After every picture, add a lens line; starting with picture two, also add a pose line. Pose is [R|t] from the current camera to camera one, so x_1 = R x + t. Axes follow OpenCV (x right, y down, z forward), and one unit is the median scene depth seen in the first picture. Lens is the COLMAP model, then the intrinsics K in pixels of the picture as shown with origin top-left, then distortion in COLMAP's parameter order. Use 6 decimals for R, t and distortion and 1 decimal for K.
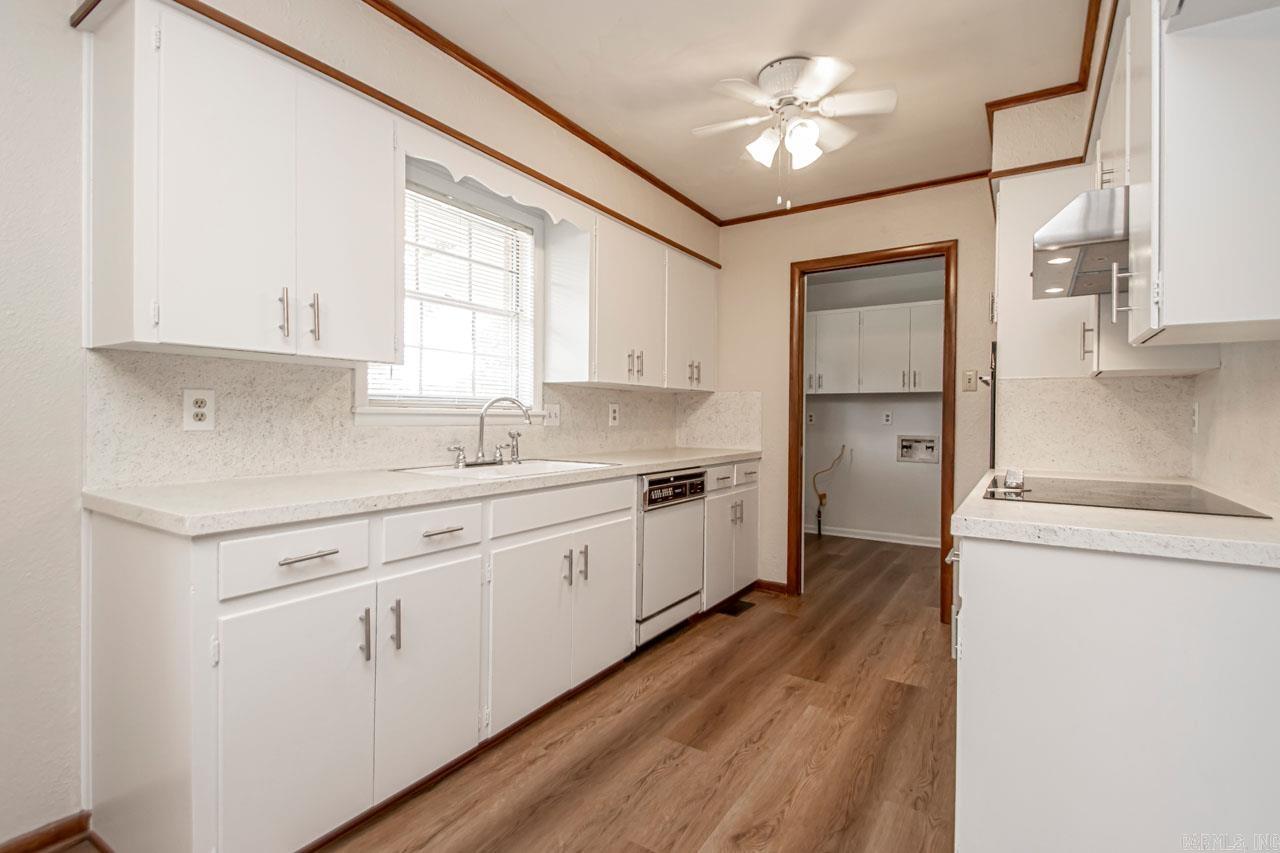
lens RADIAL K [[594.8, 0, 645.2], [0, 594.8, 430.8], [0, 0, 1]] dist [0.002889, 0.000163]
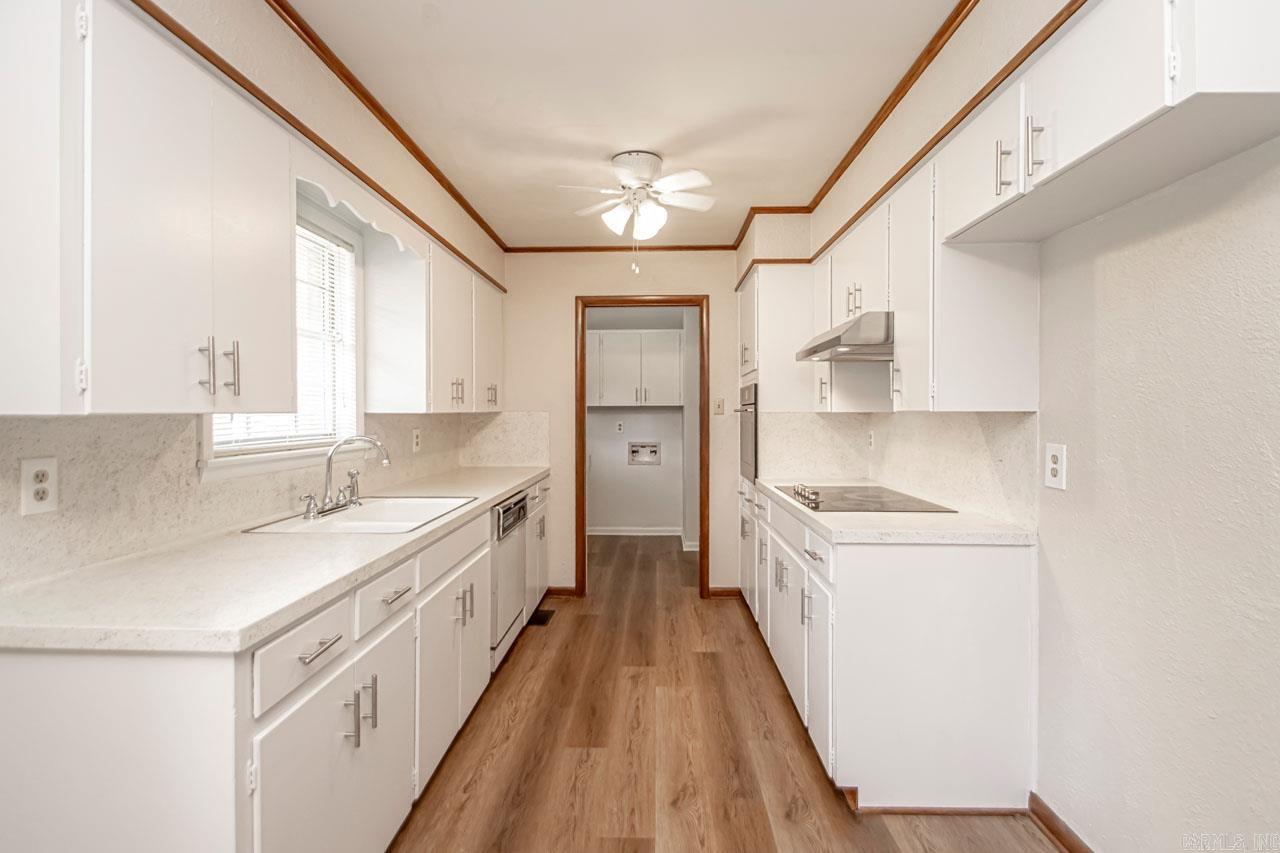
lens RADIAL K [[595.6, 0, 650.3], [0, 595.6, 426.5], [0, 0, 1]] dist [0.023655, -0.022976]
pose [[0.854231, -0.019511, 0.519527, -0.331964], [0.019069, 0.999799, 0.006194, -0.068697], [-0.519544, 0.004616, 0.854431, -0.026438]]
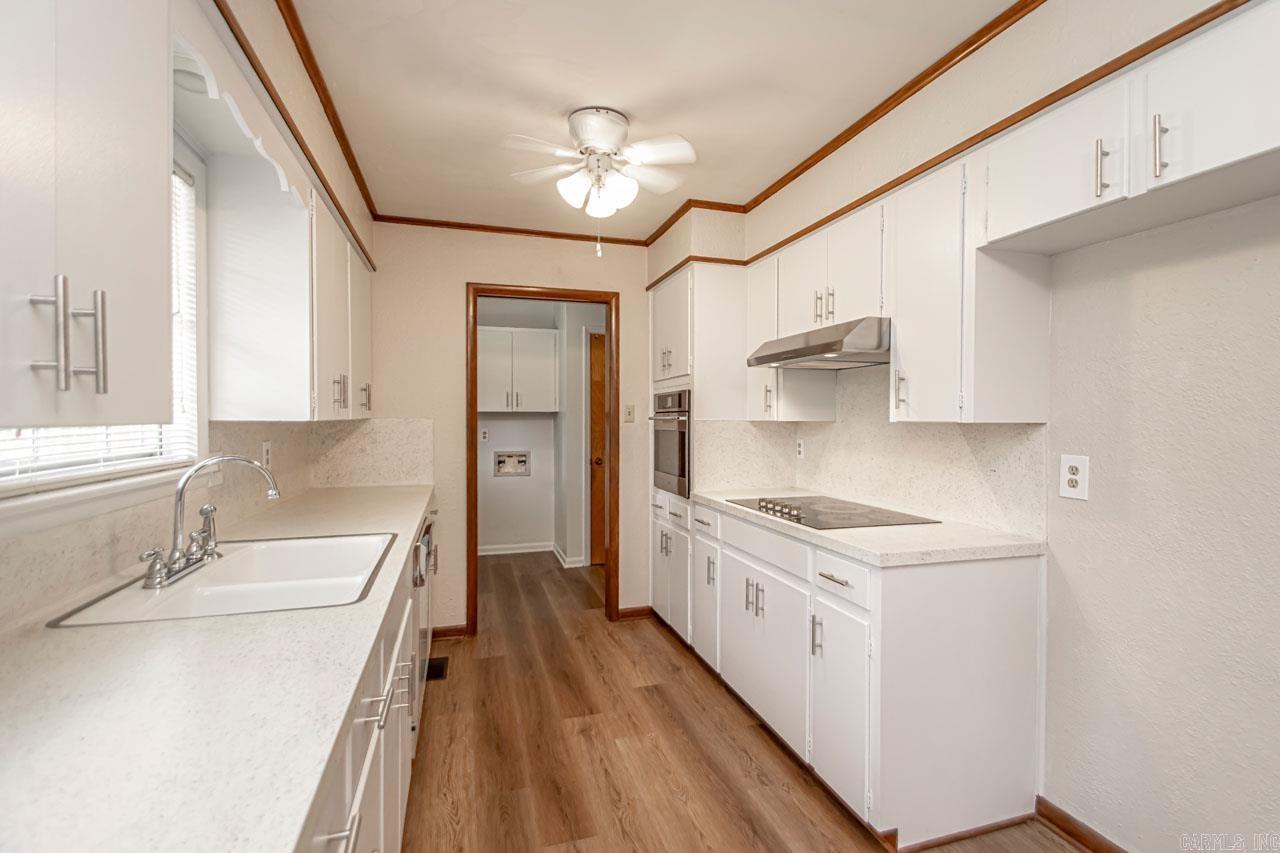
lens RADIAL K [[585.4, 0, 664.5], [0, 585.4, 435.1], [0, 0, 1]] dist [0.025699, -0.023712]
pose [[0.638775, -0.026354, 0.768942, -0.418194], [0.019170, 0.999648, 0.018336, -0.081527], [-0.769155, 0.003028, 0.639055, 0.262607]]
